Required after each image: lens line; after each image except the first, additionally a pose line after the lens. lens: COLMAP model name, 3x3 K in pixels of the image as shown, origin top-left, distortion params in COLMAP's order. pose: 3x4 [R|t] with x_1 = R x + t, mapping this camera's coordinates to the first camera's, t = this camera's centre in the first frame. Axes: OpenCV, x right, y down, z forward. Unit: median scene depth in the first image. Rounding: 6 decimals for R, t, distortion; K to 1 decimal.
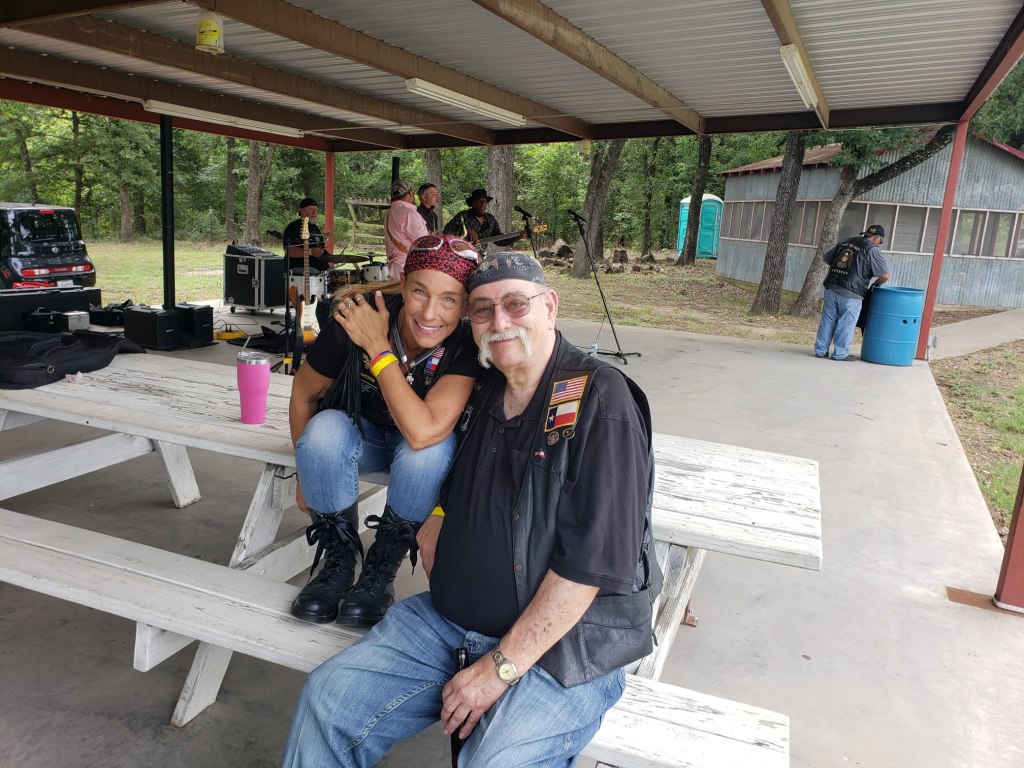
lens RADIAL K [[796.1, 0, 512.0], [0, 796.1, 384.0], [0, 0, 1]] dist [0.077795, -0.121516]
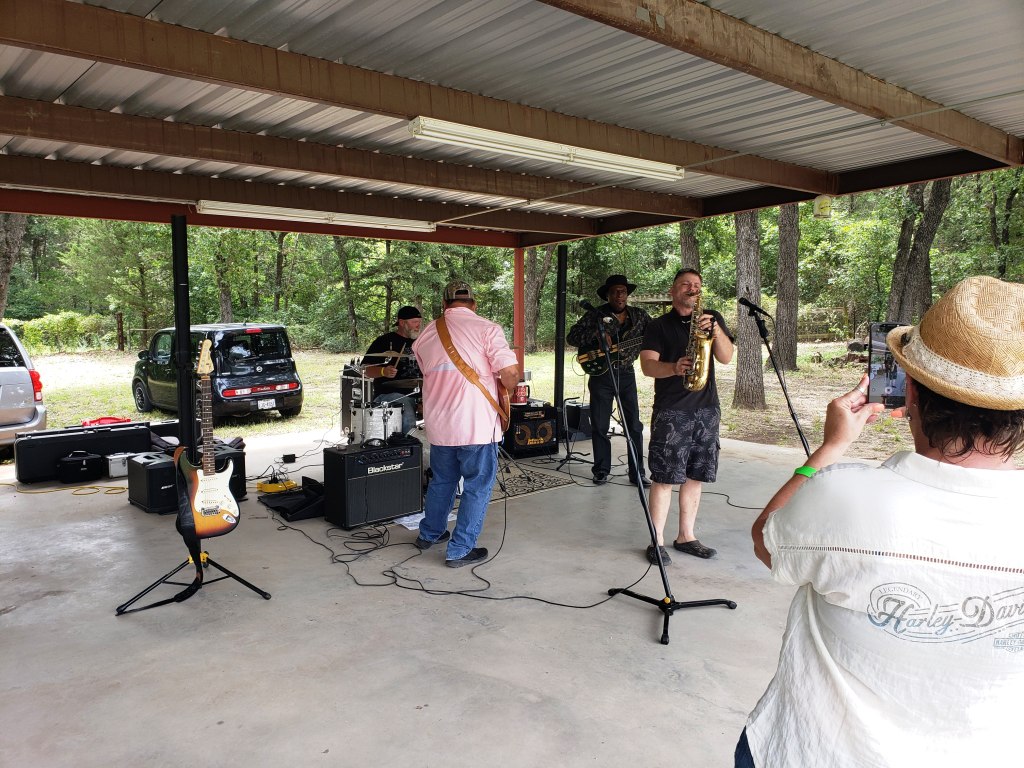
lens RADIAL K [[796.1, 0, 512.0], [0, 796.1, 384.0], [0, 0, 1]] dist [0.077795, -0.121516]
pose [[0.915063, -0.016660, -0.402966, 0.139163], [-0.030285, 0.993487, -0.109845, -0.067469], [0.402172, 0.112719, 0.908599, 0.320233]]
